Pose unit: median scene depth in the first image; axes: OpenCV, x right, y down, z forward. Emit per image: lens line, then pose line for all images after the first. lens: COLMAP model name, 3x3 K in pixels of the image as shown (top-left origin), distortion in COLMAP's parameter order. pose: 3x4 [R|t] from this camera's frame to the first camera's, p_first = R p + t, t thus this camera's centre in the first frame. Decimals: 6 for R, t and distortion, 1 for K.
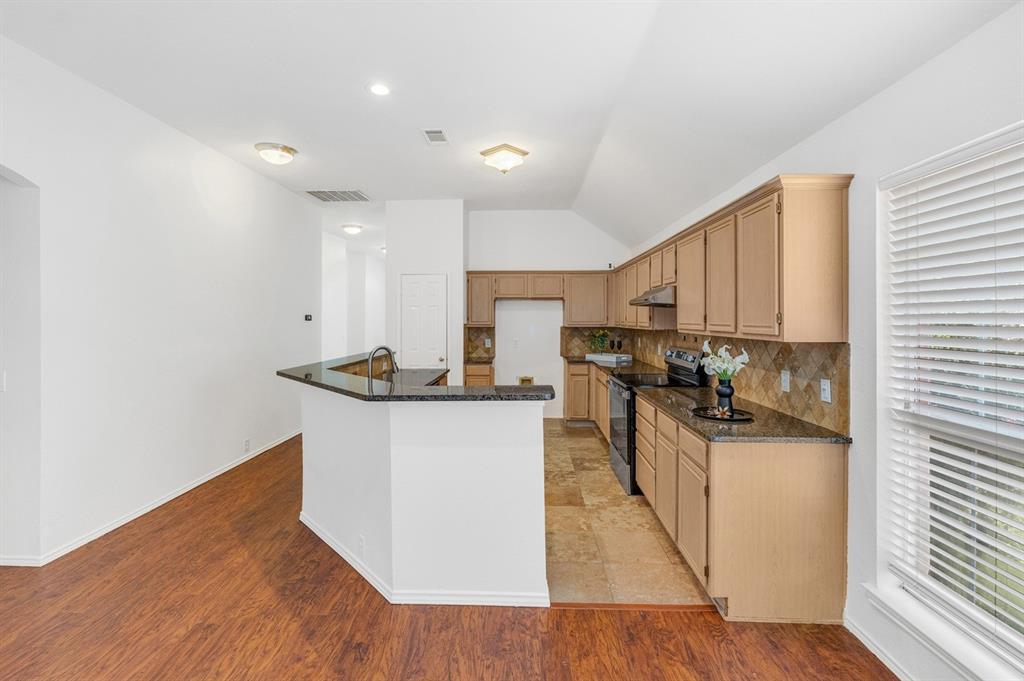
lens RADIAL K [[457.8, 0, 509.9], [0, 457.8, 323.2], [0, 0, 1]] dist [-0.001954, -0.000190]
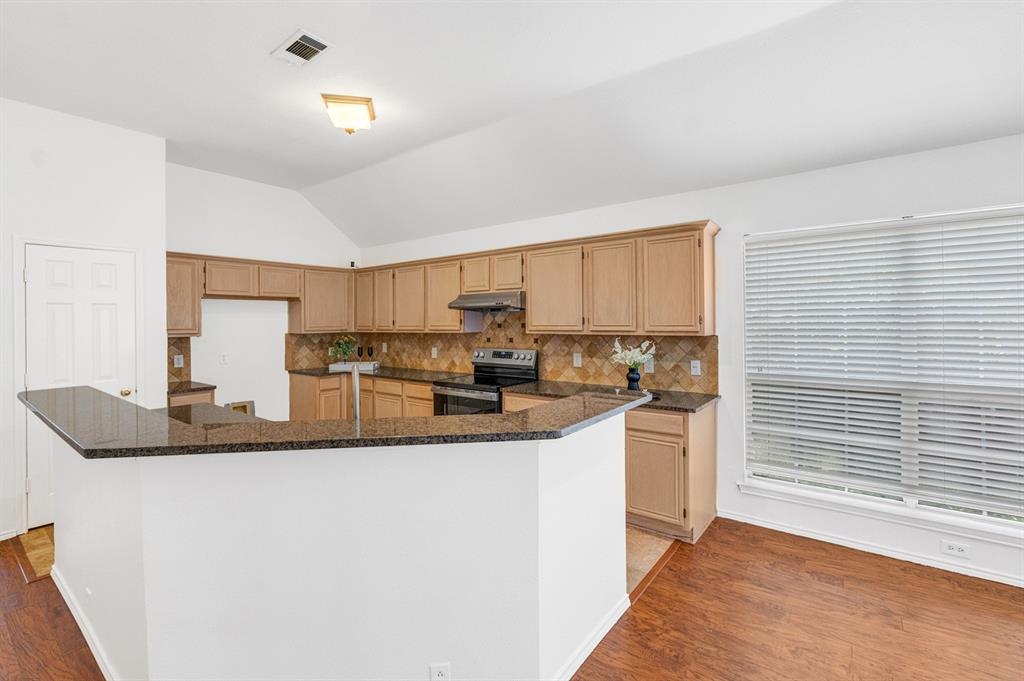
lens RADIAL K [[452.1, 0, 513.4], [0, 452.1, 326.9], [0, 0, 1]] dist [-0.003071, -0.000221]
pose [[0.583184, -0.014376, 0.812213, -0.329970], [0.016995, 0.999840, 0.005494, -0.001861], [-0.812163, 0.010599, 0.583335, 0.236076]]
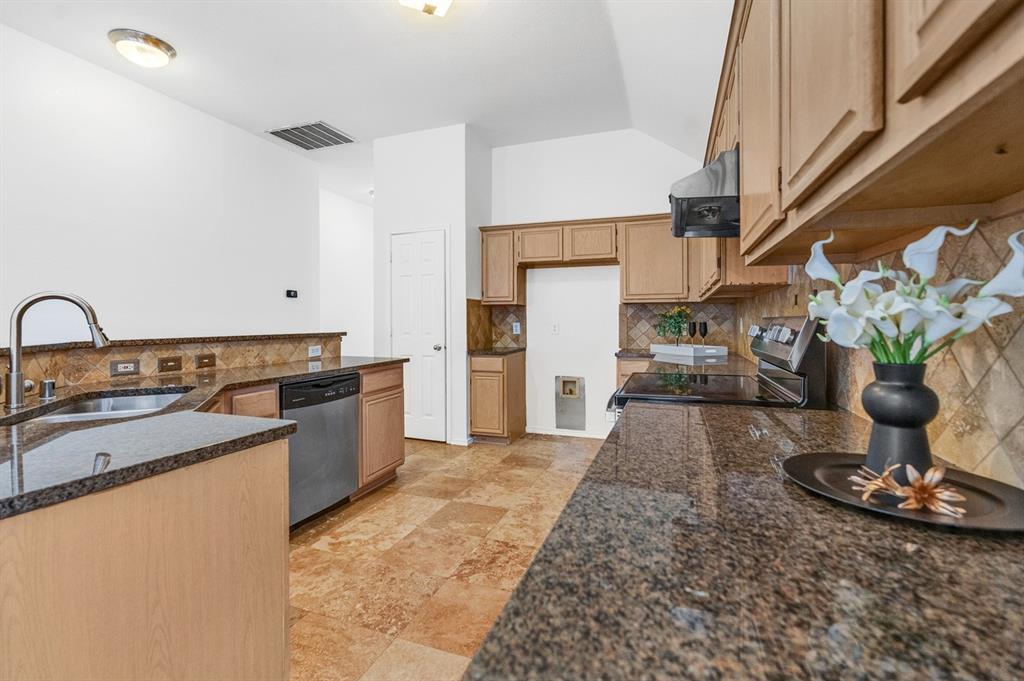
lens RADIAL K [[457.8, 0, 509.9], [0, 457.8, 323.2], [0, 0, 1]] dist [-0.001954, -0.000190]
pose [[0.950711, 0.000940, -0.310076, 0.184008], [-0.002786, 0.999981, -0.005511, 0.043931], [0.310065, 0.006103, 0.950696, 0.343573]]
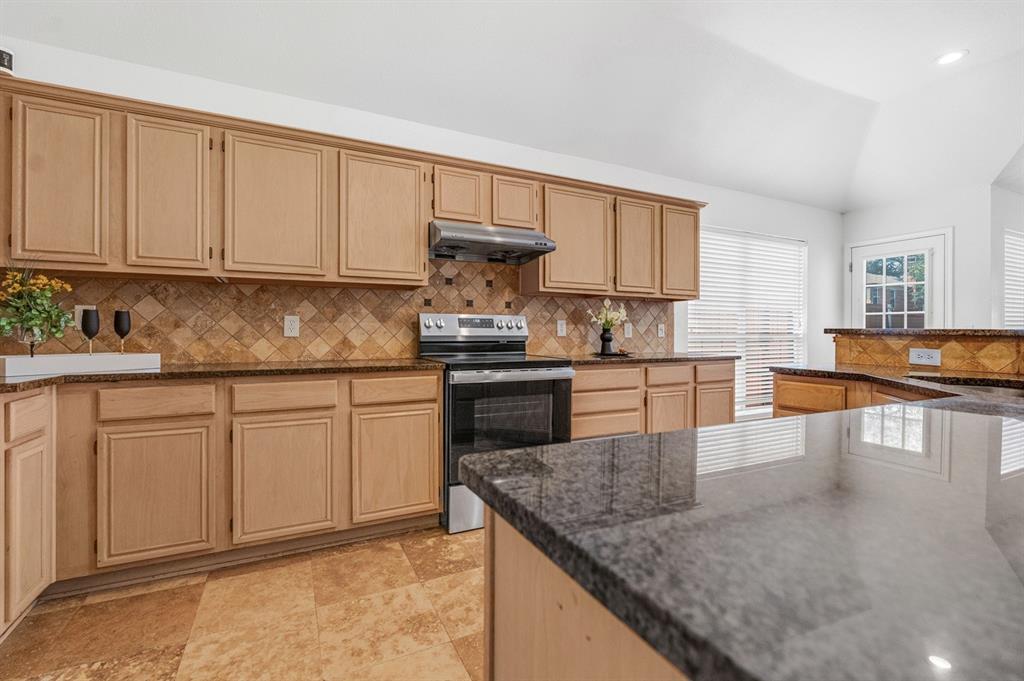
lens RADIAL K [[467.6, 0, 509.5], [0, 467.6, 334.3], [0, 0, 1]] dist [-0.002229, -0.000235]
pose [[-0.480595, -0.002336, 0.876940, -0.214848], [0.007509, 0.999949, 0.006779, 0.056205], [-0.876911, 0.009843, -0.480553, 0.894876]]
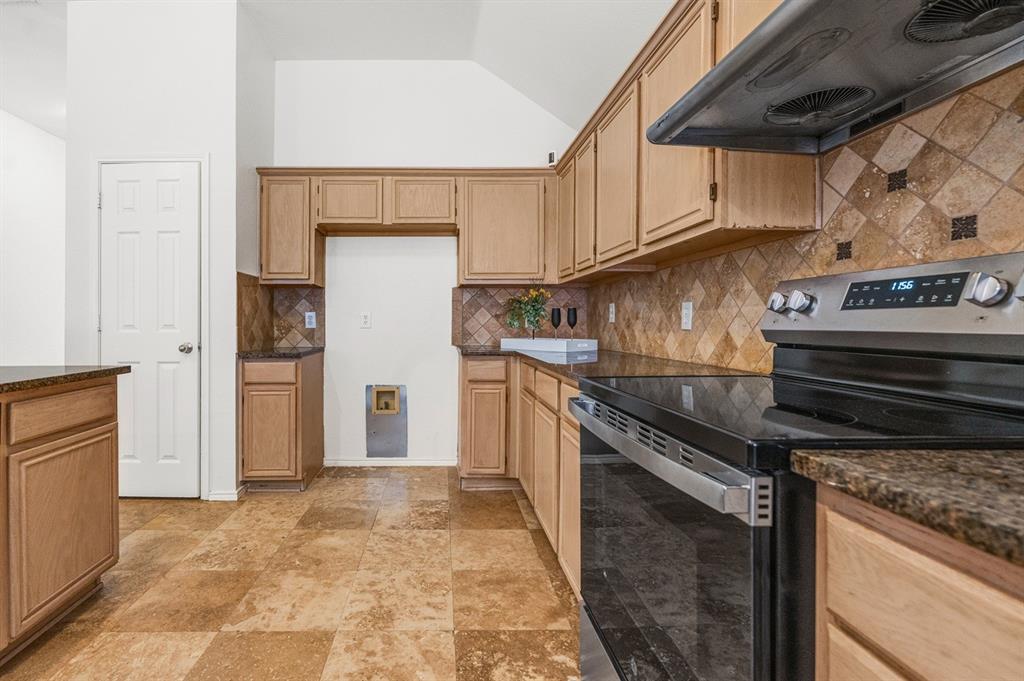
lens RADIAL K [[474.0, 0, 440.5], [0, 474.0, 321.8], [0, 0, 1]] dist [-0.001601, -0.000308]
pose [[0.999472, 0.000744, 0.032496, 0.088253], [-0.000233, 0.999876, -0.015723, 0.059835], [-0.032504, 0.015707, 0.999348, 0.518057]]
